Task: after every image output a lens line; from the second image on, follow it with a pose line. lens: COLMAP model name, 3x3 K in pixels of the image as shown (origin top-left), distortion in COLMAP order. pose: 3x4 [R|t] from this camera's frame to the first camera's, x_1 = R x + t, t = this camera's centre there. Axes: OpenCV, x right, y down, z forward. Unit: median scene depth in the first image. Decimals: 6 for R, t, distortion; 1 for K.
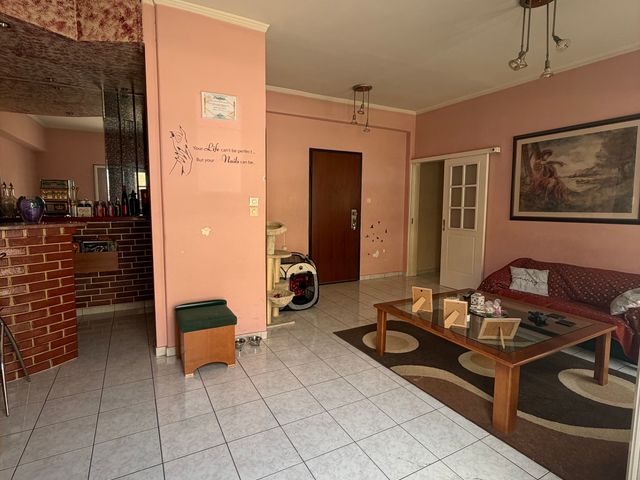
lens RADIAL K [[338.0, 0, 322.1], [0, 338.0, 235.6], [0, 0, 1]] dist [-0.003350, -0.001203]
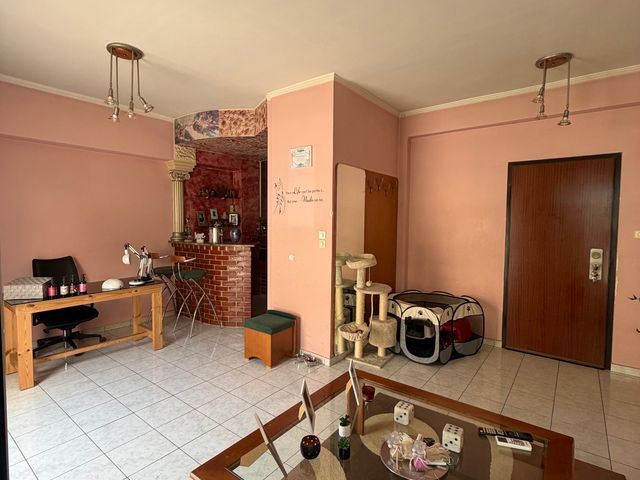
lens RADIAL K [[338.0, 0, 320.2], [0, 338.0, 236.1], [0, 0, 1]] dist [-0.003350, -0.001203]
pose [[0.402426, 0.038348, -0.914649, 0.696597], [-0.092868, 0.995678, 0.000886, -0.084696], [0.910730, 0.084585, 0.404248, 0.478406]]
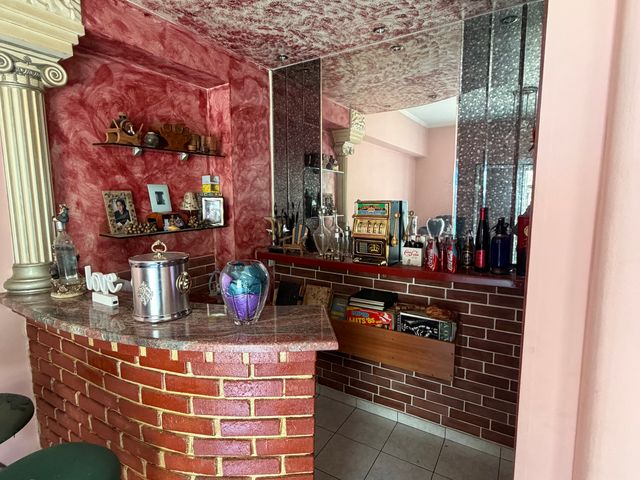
lens RADIAL K [[338.0, 0, 319.6], [0, 338.0, 237.6], [0, 0, 1]] dist [-0.003350, -0.001203]
pose [[0.492060, 0.094730, -0.865392, -0.306335], [-0.076754, 0.994912, 0.065266, -0.131590], [0.867171, 0.034308, 0.496828, 0.608173]]
